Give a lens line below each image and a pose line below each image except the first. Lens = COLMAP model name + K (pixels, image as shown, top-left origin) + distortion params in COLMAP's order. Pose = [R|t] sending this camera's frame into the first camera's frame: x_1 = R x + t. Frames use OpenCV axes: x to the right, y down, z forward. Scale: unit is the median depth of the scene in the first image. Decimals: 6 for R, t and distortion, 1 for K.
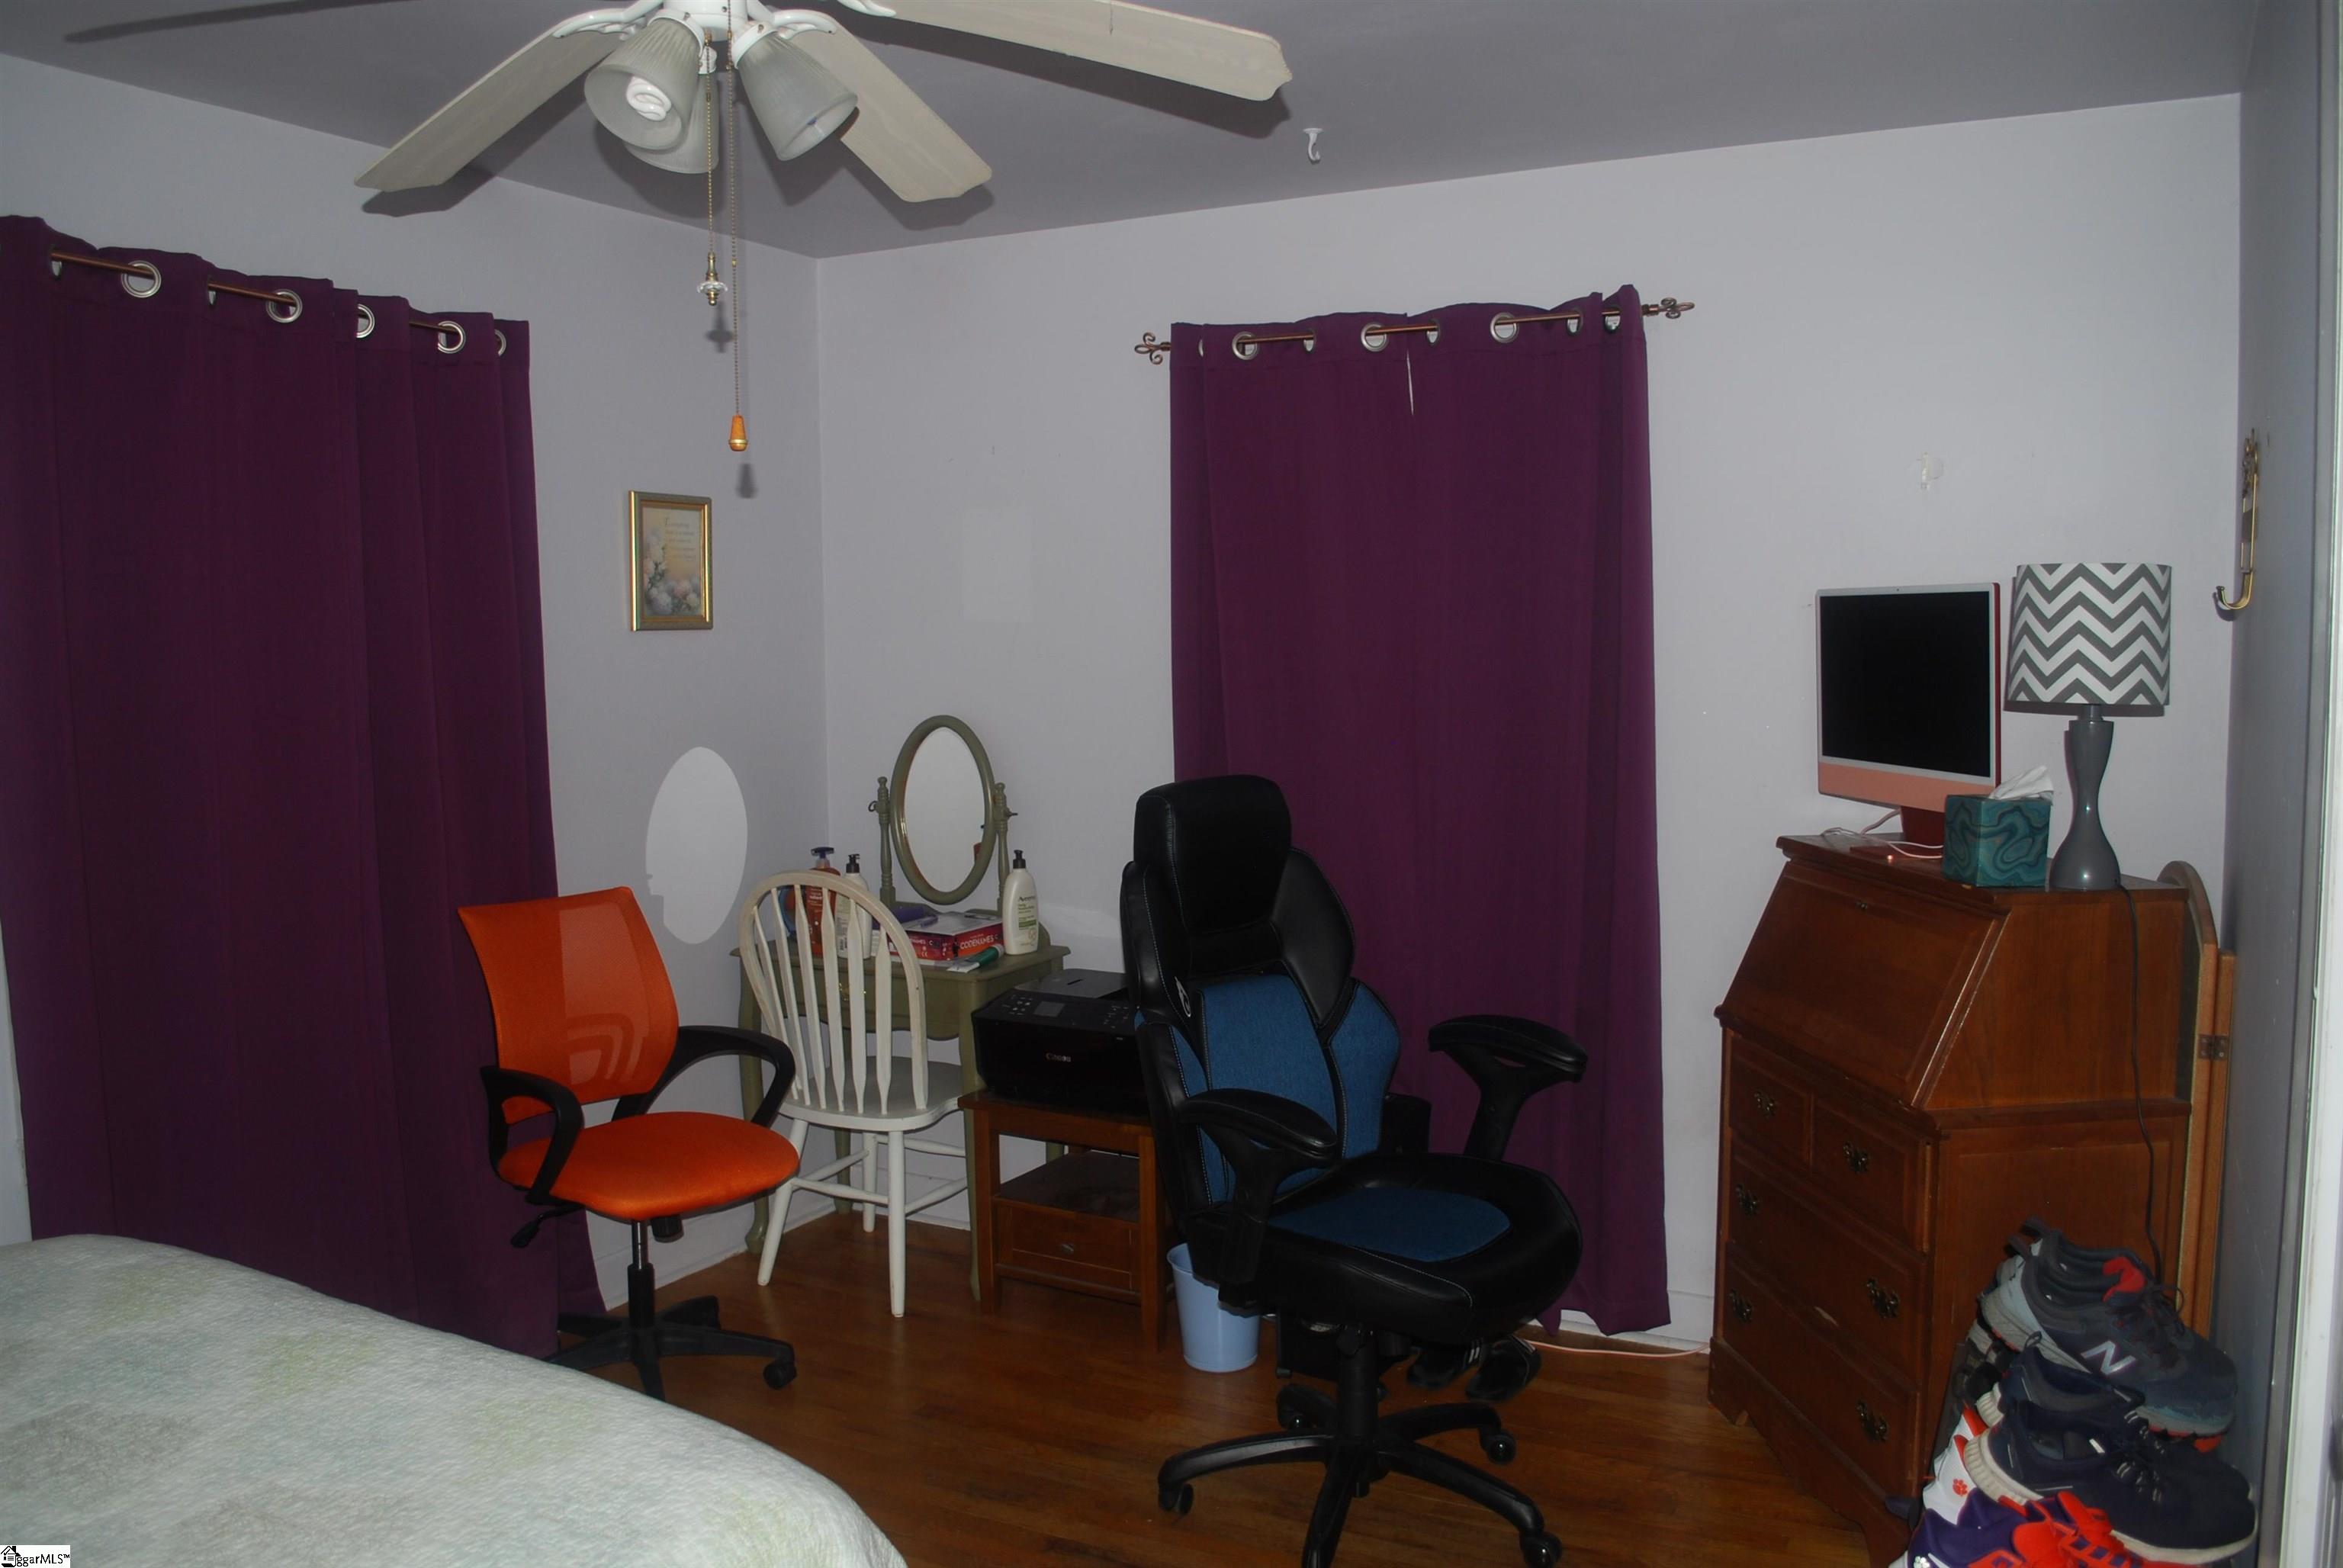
lens RADIAL K [[1848.4, 0, 1167.0], [0, 1848.4, 789.6], [0, 0, 1]] dist [-0.084005, 0.014513]
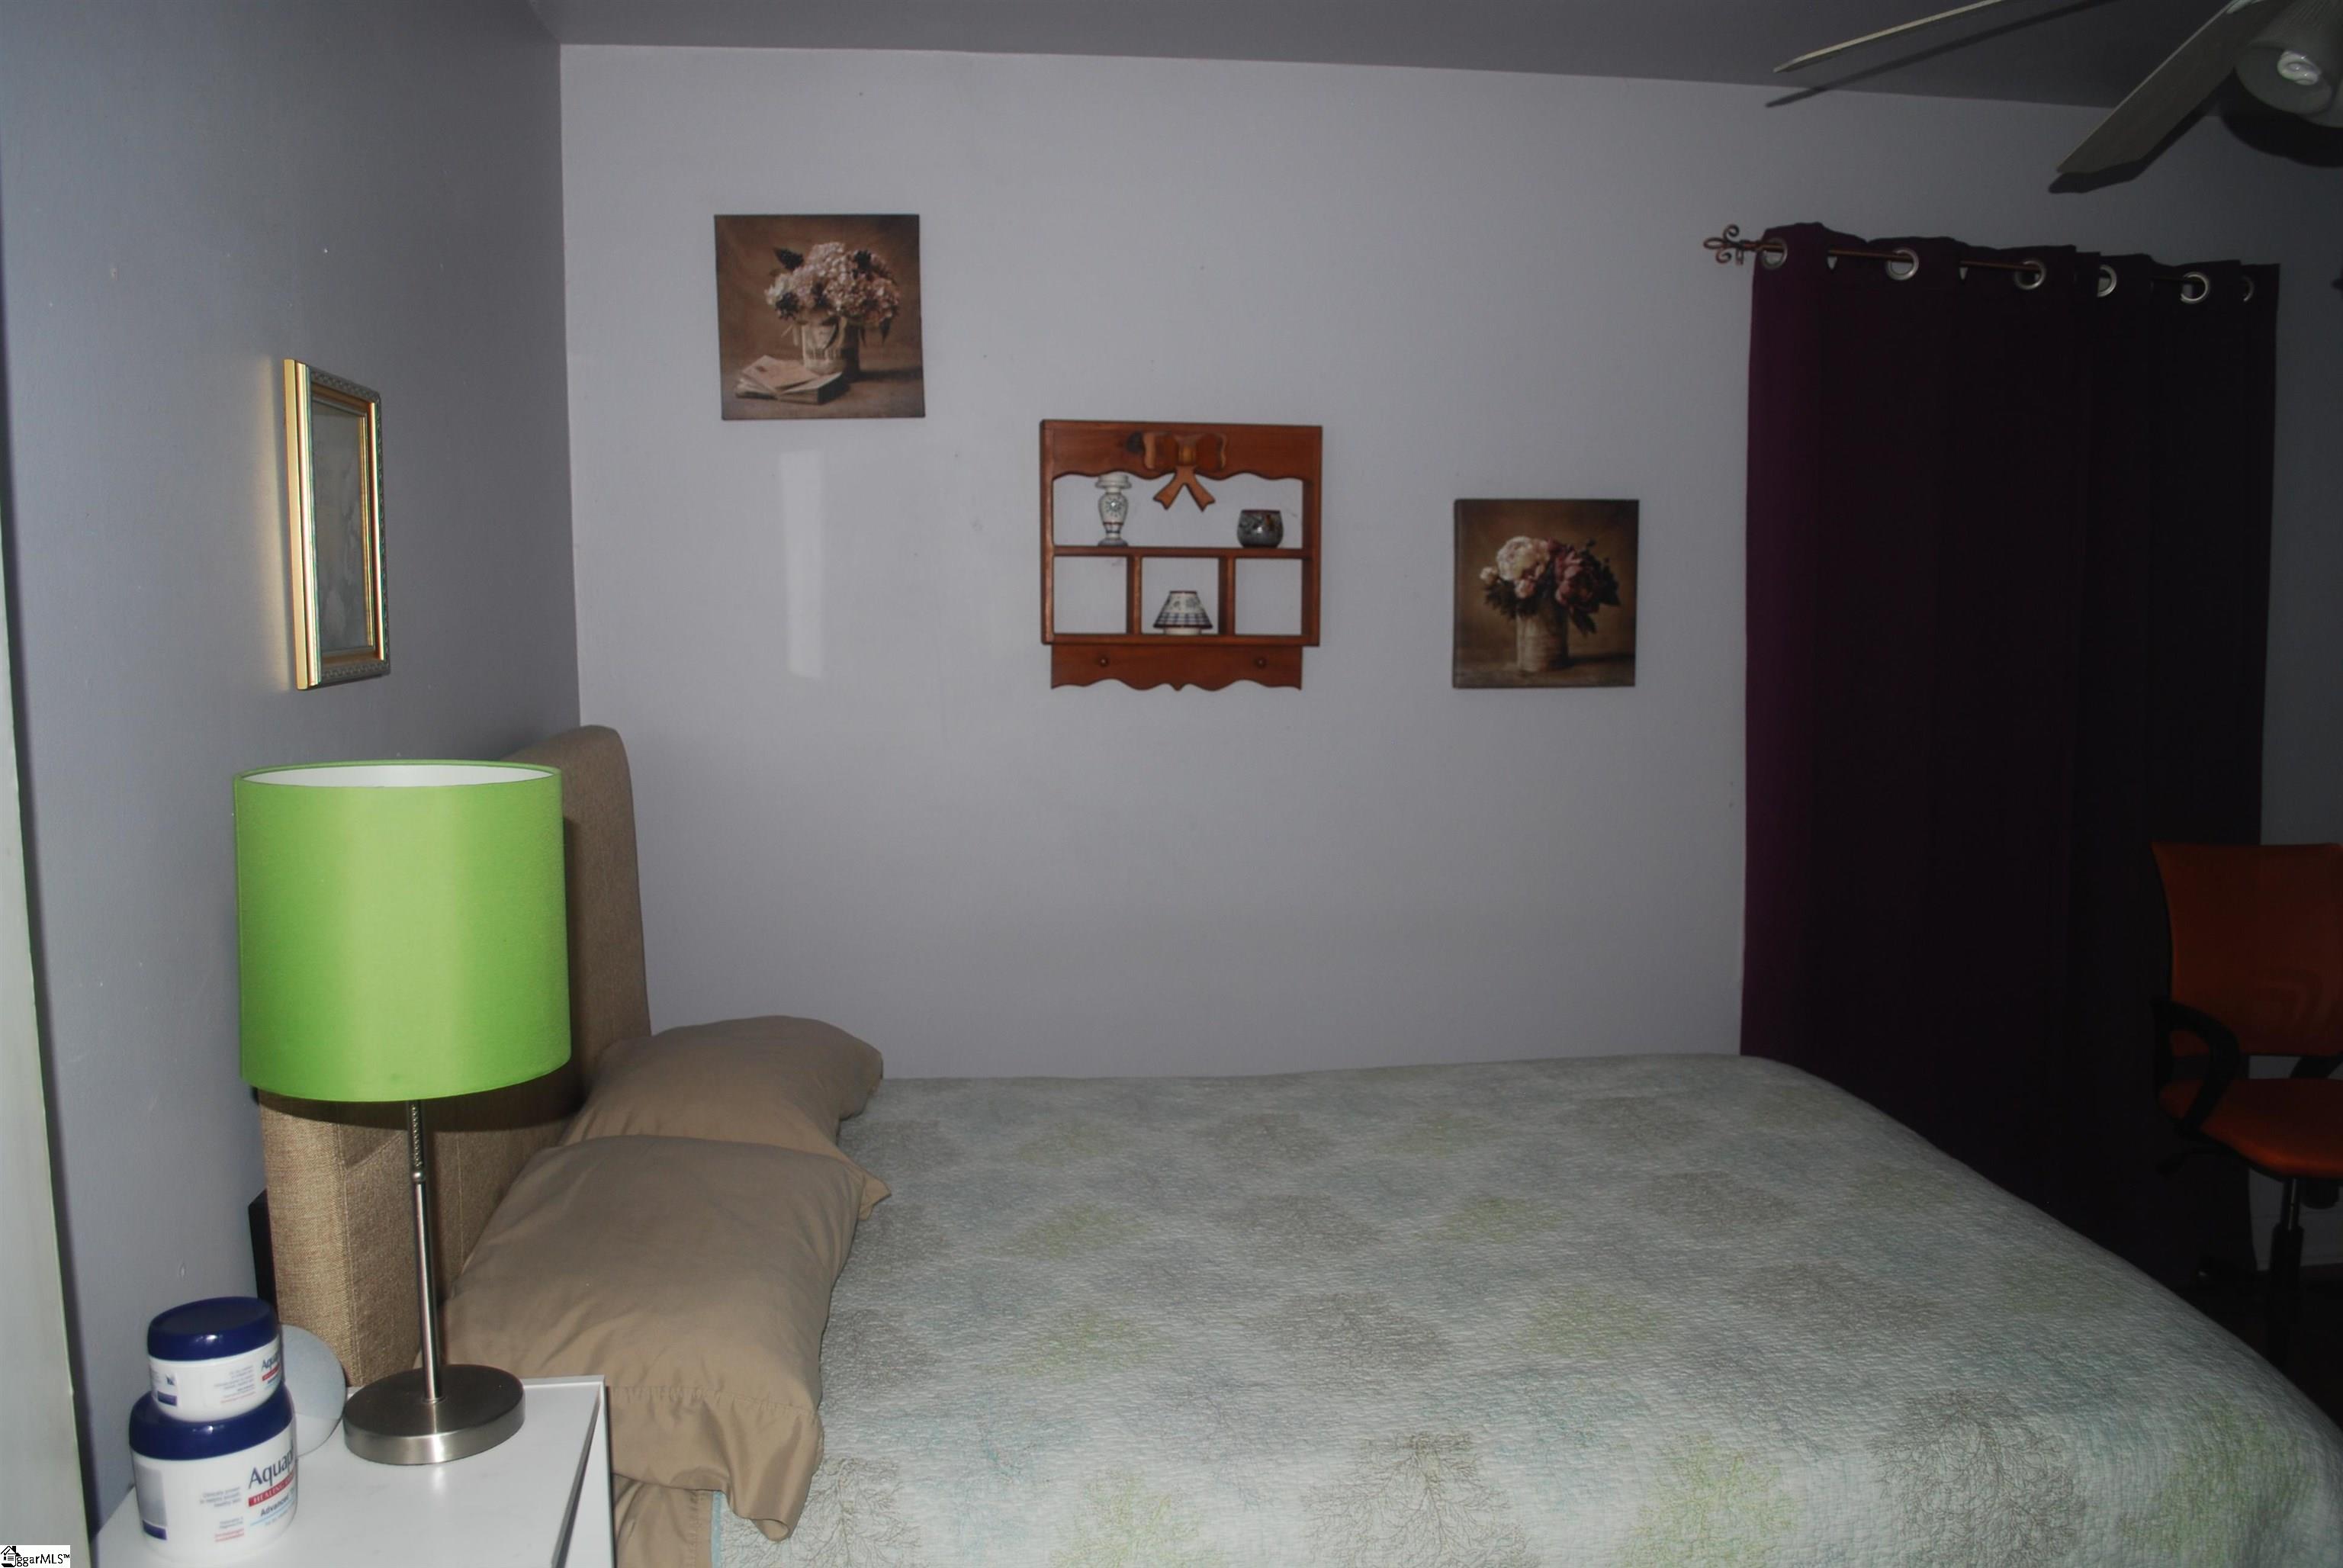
lens RADIAL K [[1848.4, 0, 1167.0], [0, 1848.4, 789.6], [0, 0, 1]] dist [-0.084005, 0.014513]
pose [[0.592584, 0.103024, -0.798893, 0.115601], [-0.075449, 0.994526, 0.072288, 0.003856], [0.801967, 0.017439, 0.597113, -0.074514]]
